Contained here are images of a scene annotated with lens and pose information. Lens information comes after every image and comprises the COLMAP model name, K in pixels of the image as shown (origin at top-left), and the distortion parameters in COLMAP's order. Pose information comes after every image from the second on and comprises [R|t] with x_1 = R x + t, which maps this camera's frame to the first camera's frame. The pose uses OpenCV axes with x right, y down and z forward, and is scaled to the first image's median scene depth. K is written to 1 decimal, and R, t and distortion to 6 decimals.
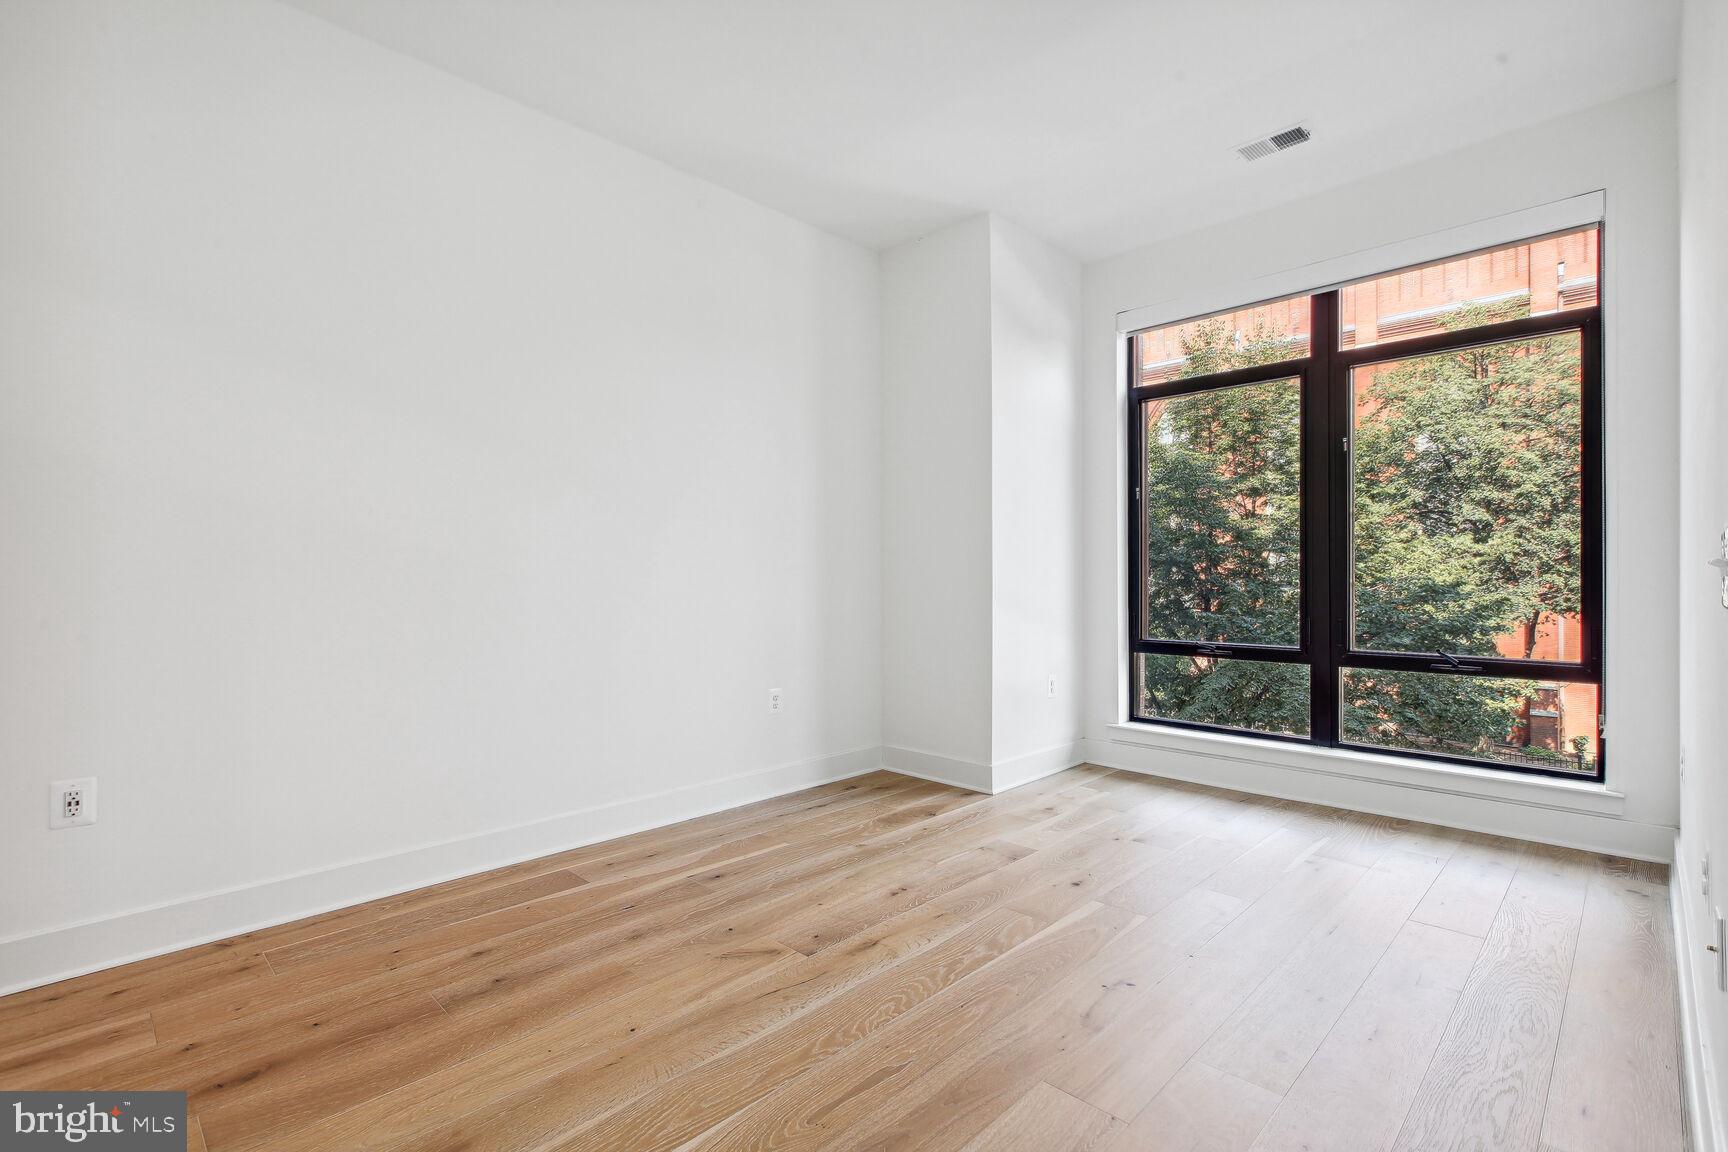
lens RADIAL K [[785.2, 0, 861.1], [0, 785.2, 586.2], [0, 0, 1]] dist [-0.000456, 0.000688]
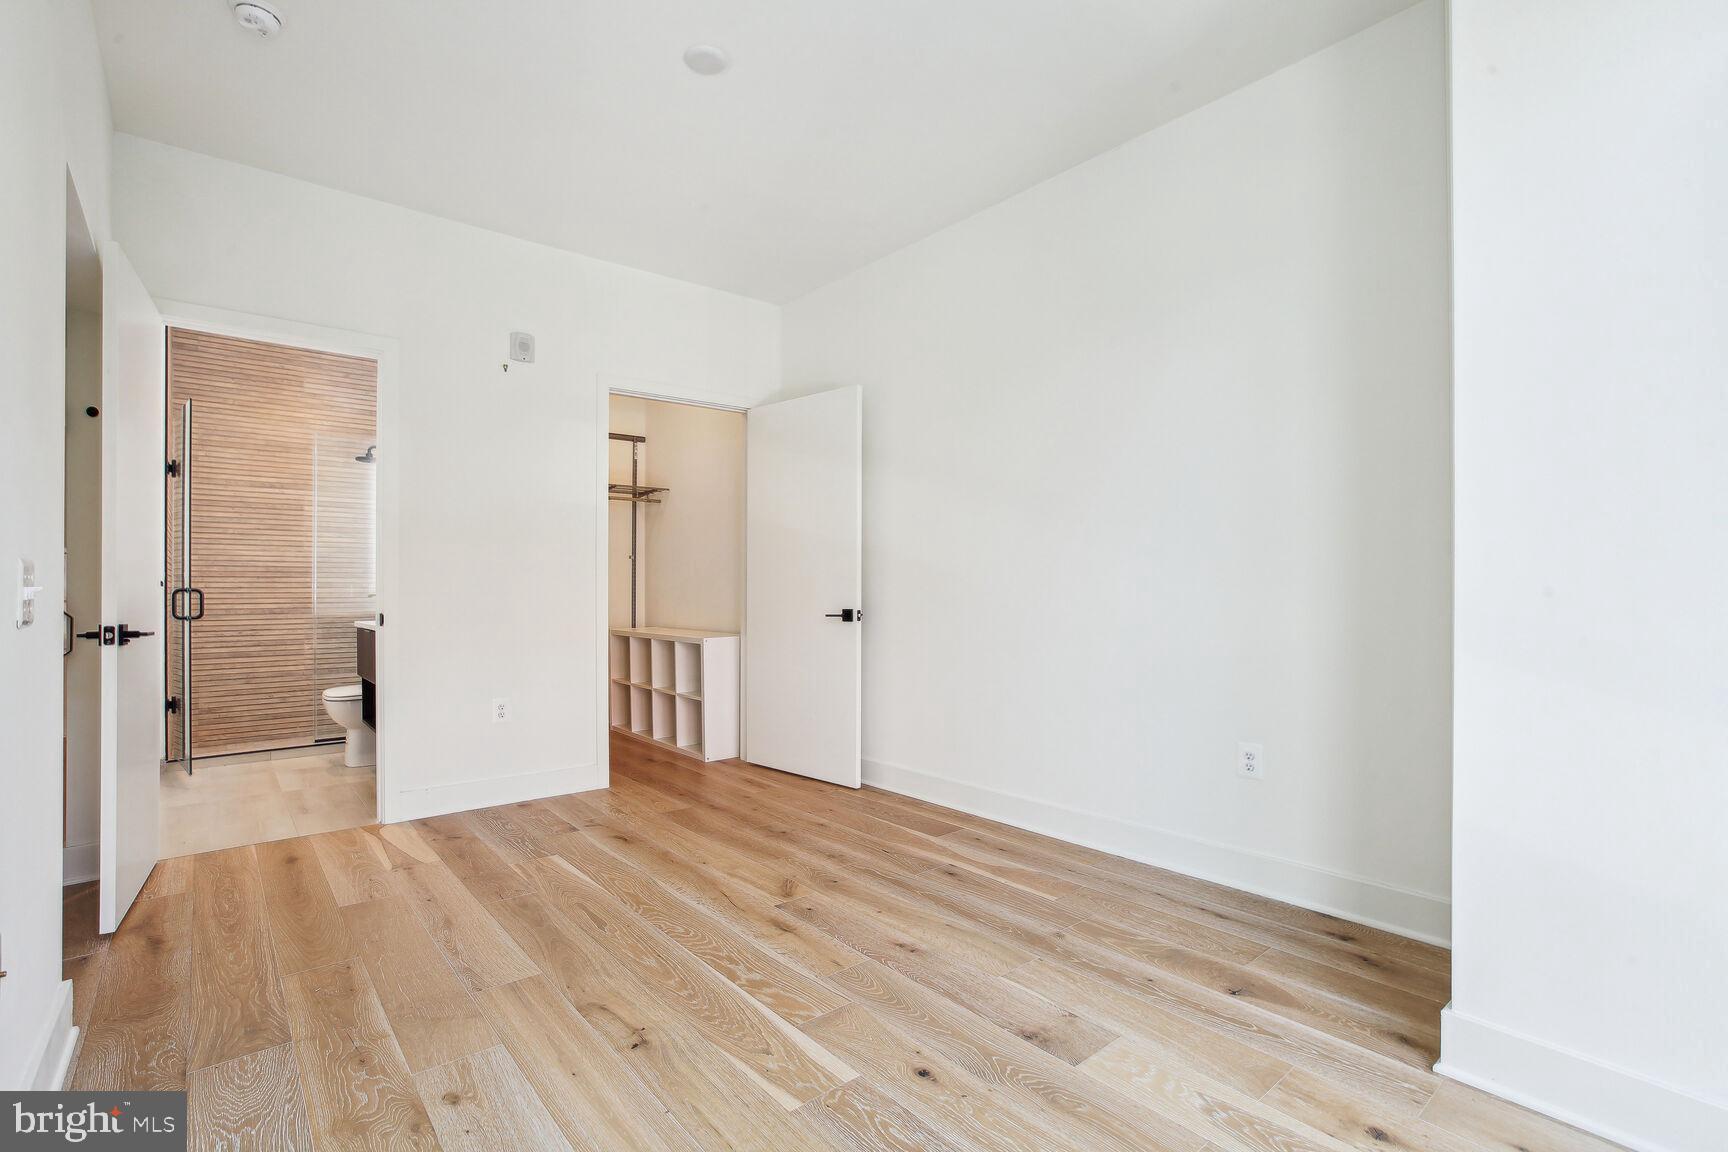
lens RADIAL K [[828.7, 0, 877.9], [0, 828.7, 582.5], [0, 0, 1]] dist [-0.011571, 0.001006]
pose [[-0.103396, -0.006669, -0.994618, 0.972020], [-0.004844, 0.999969, -0.006202, -0.010850], [0.994628, 0.004176, -0.103425, 1.066554]]
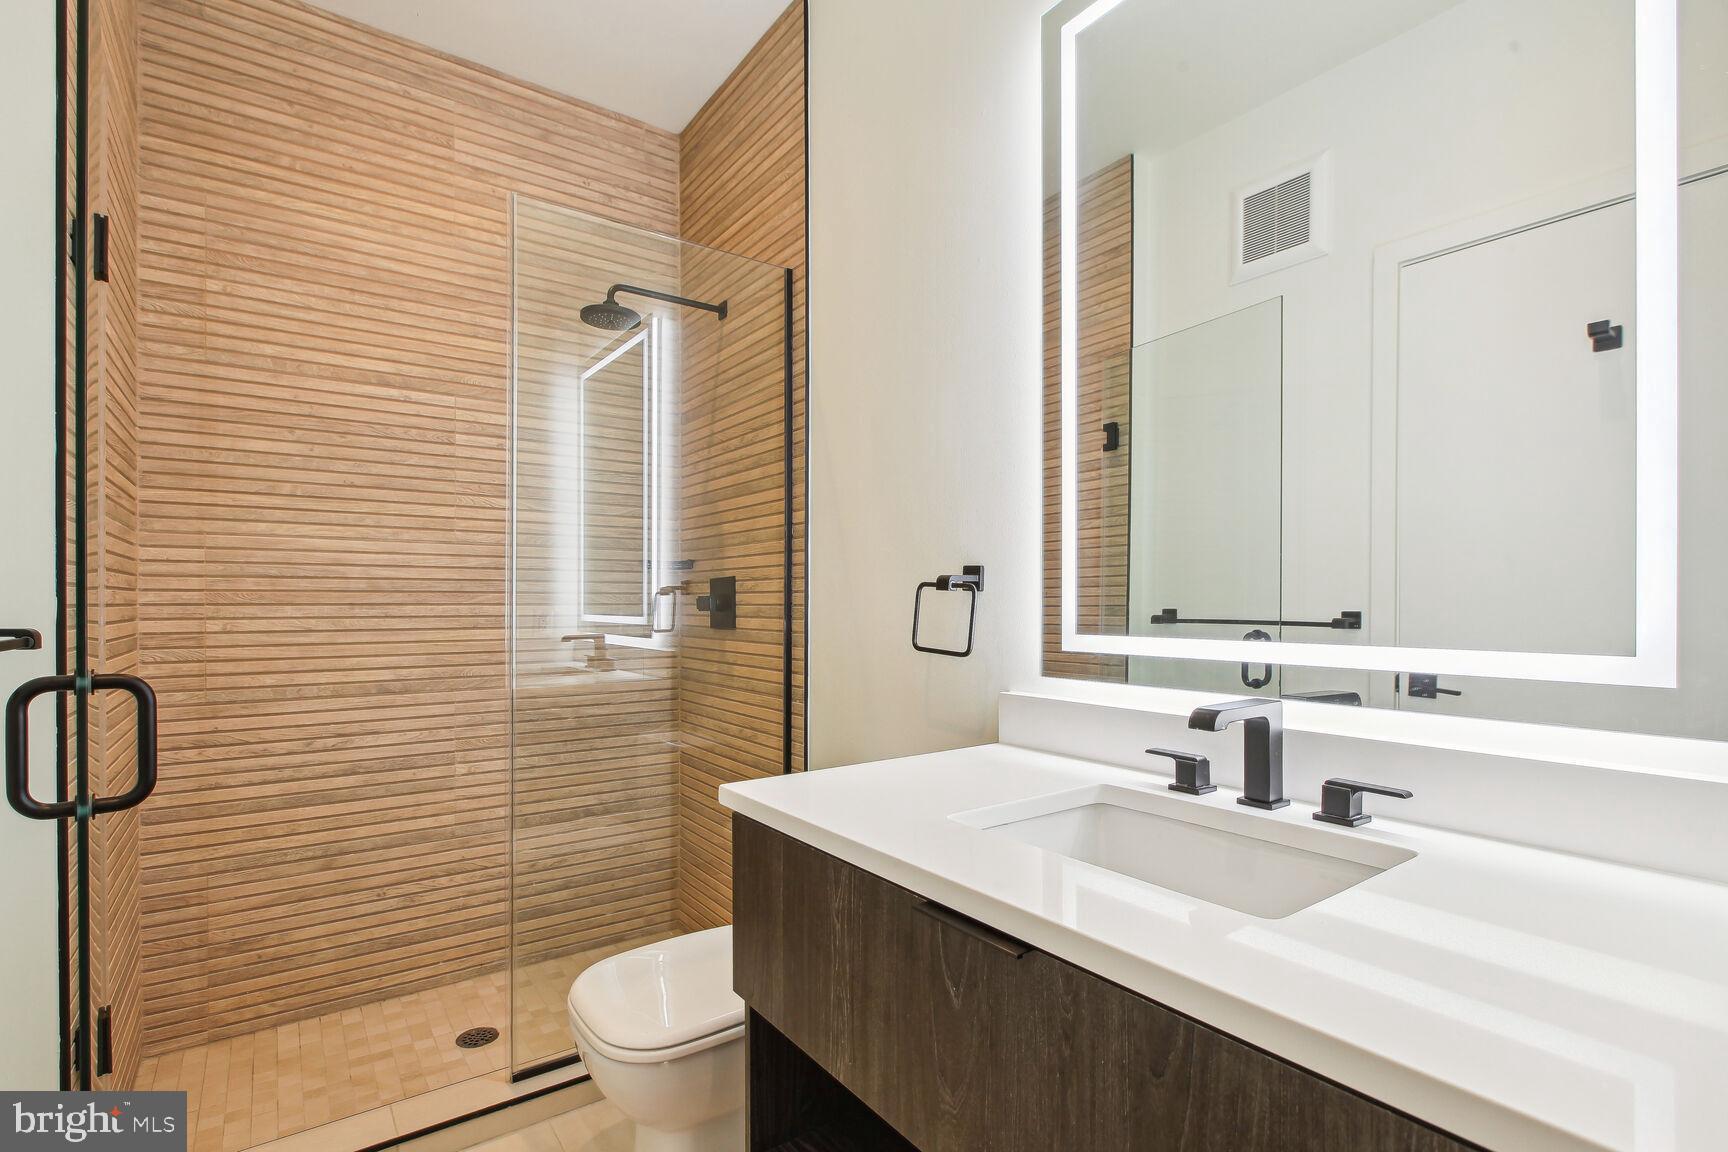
lens RADIAL K [[828.7, 0, 859.1], [0, 828.7, 601.7], [0, 0, 1]] dist [-0.011571, 0.001006]
pose [[-0.174683, -0.000492, -0.984625, 0.536593], [-0.007599, 0.999971, 0.000849, -0.020570], [0.984595, 0.007631, -0.174682, 0.651029]]
